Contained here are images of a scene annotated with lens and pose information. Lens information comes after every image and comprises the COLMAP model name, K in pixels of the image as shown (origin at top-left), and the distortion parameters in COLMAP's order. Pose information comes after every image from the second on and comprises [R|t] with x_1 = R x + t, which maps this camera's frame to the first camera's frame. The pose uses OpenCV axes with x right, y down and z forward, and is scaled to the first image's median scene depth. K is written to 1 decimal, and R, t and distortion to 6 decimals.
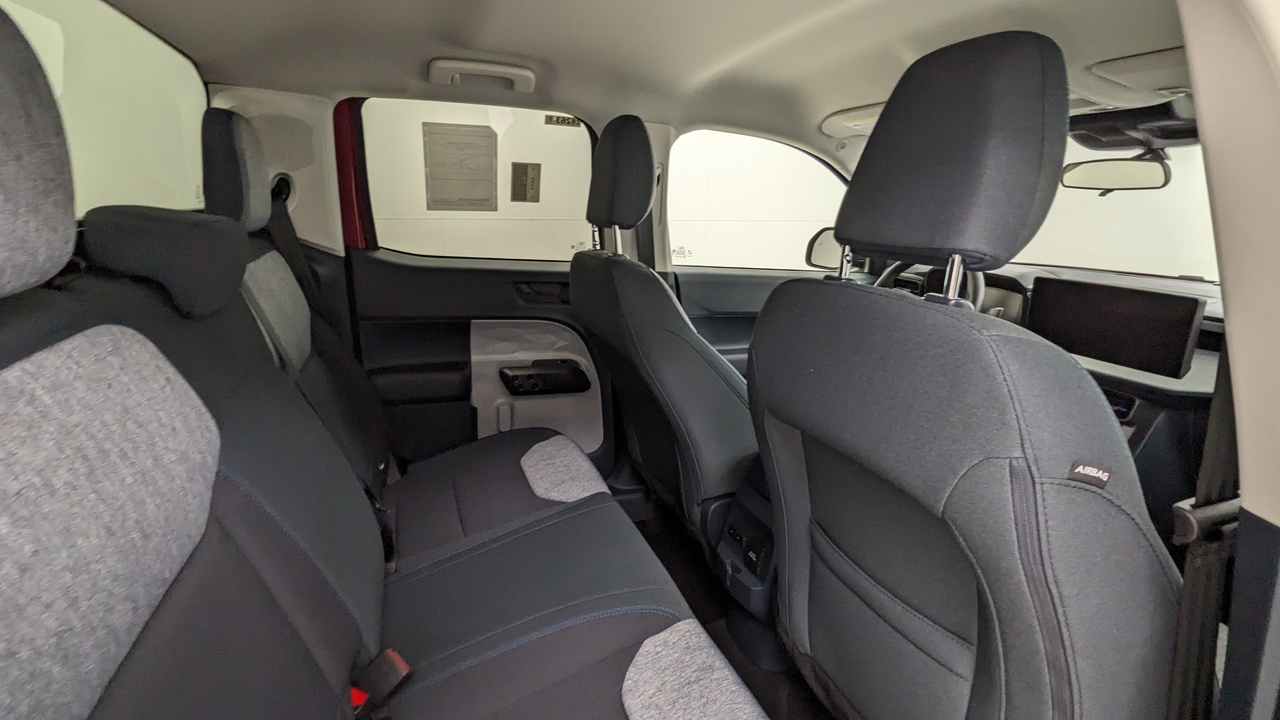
lens RADIAL K [[623.8, 0, 635.0], [0, 623.8, 363.5], [0, 0, 1]] dist [-0.000070, -0.000524]
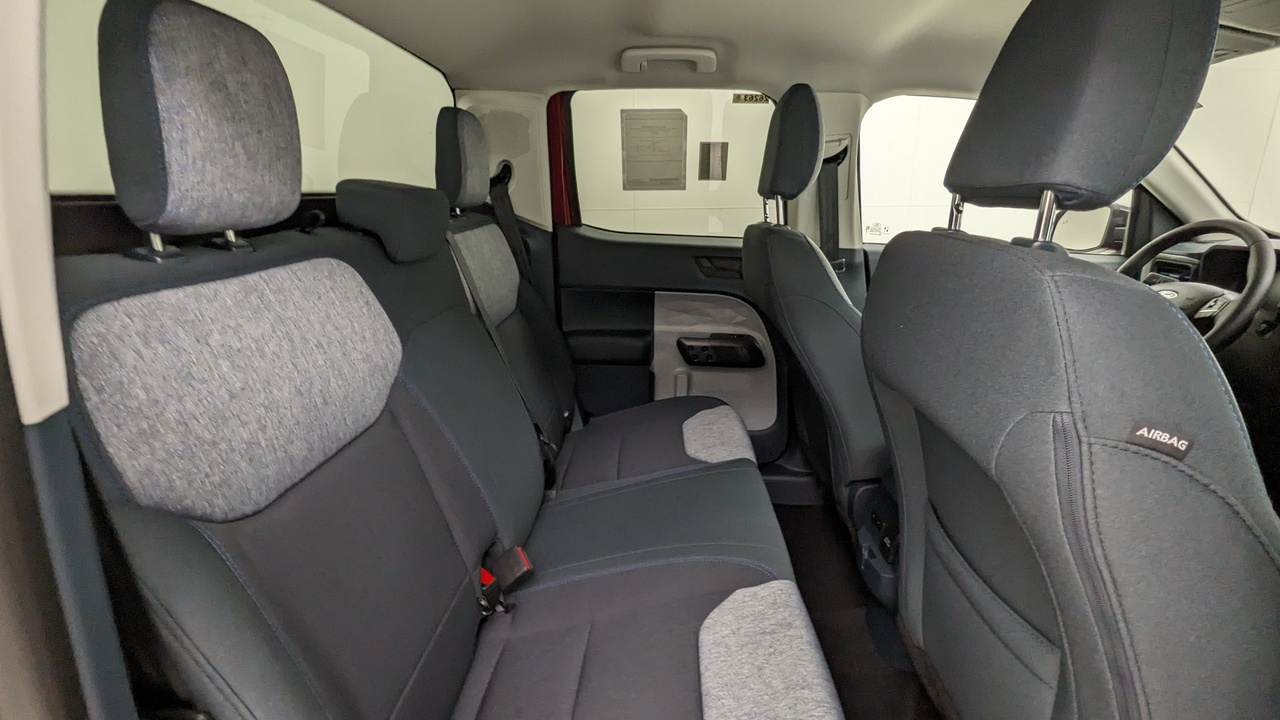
lens RADIAL K [[623.8, 0, 635.0], [0, 623.8, 363.5], [0, 0, 1]] dist [-0.000070, -0.000524]
pose [[0.922246, 0.075805, -0.379100, 0.151346], [-0.073515, 0.997083, 0.020534, 0.042629], [0.379551, 0.008933, 0.925128, -0.014340]]
